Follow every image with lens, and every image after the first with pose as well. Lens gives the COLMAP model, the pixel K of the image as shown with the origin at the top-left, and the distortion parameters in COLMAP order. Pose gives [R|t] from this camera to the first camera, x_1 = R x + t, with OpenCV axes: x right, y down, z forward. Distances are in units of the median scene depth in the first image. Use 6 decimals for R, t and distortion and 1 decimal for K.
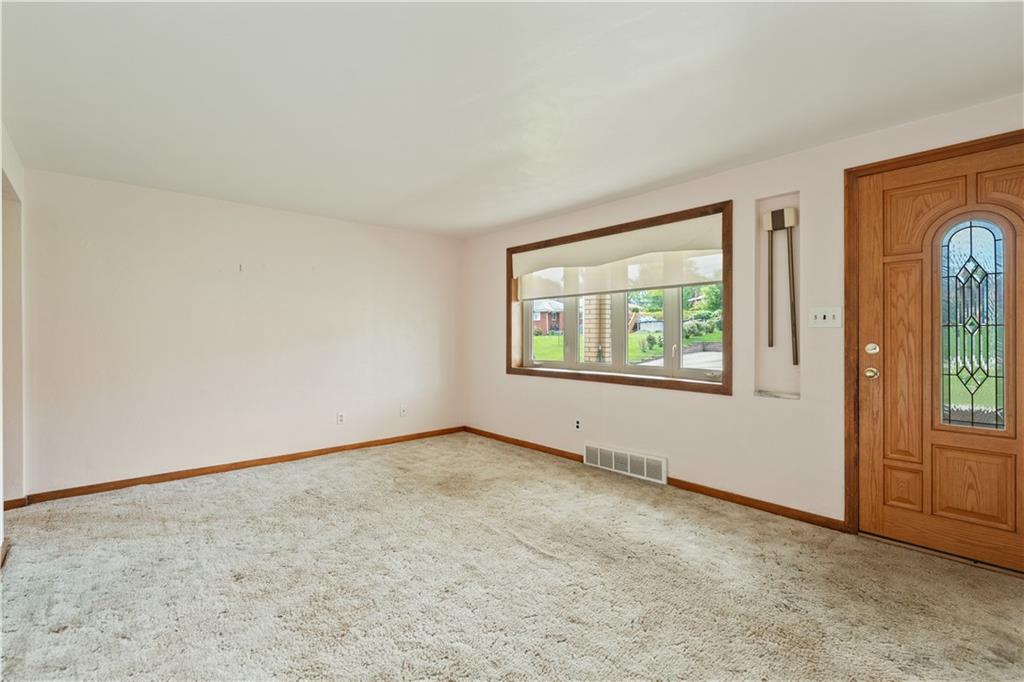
lens RADIAL K [[455.7, 0, 516.3], [0, 455.7, 338.8], [0, 0, 1]] dist [0.002211, 0.000085]
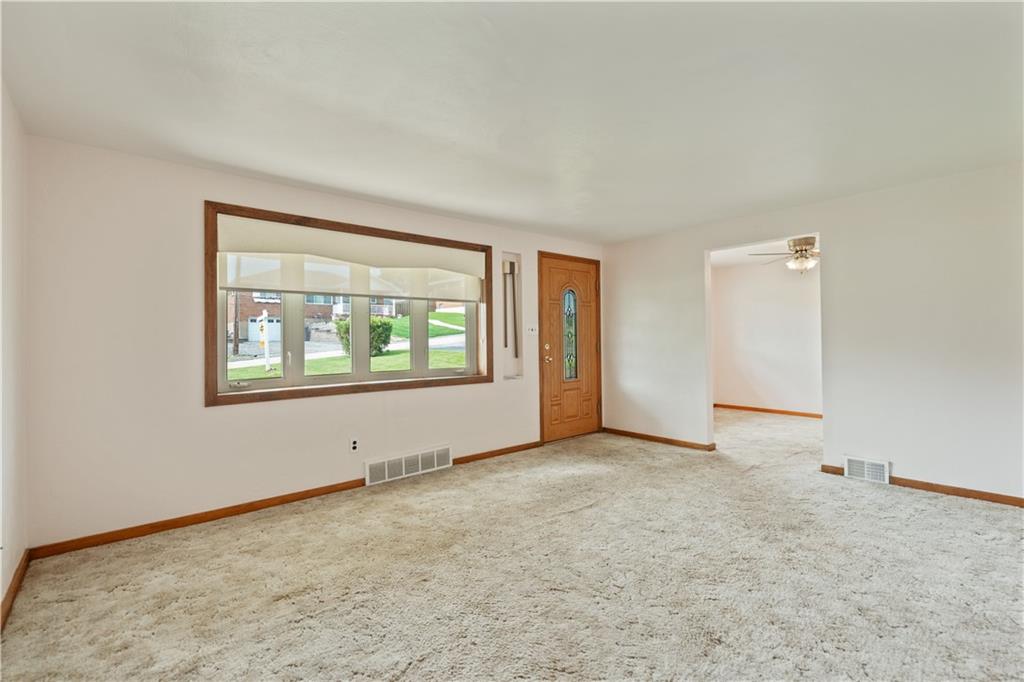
lens RADIAL K [[455.7, 0, 516.0], [0, 455.7, 337.9], [0, 0, 1]] dist [0.002211, 0.000085]
pose [[0.022587, 0.003971, 0.999737, -0.881036], [0.018404, 0.999821, -0.004388, -0.006832], [-0.999575, 0.018499, 0.022510, 0.819870]]
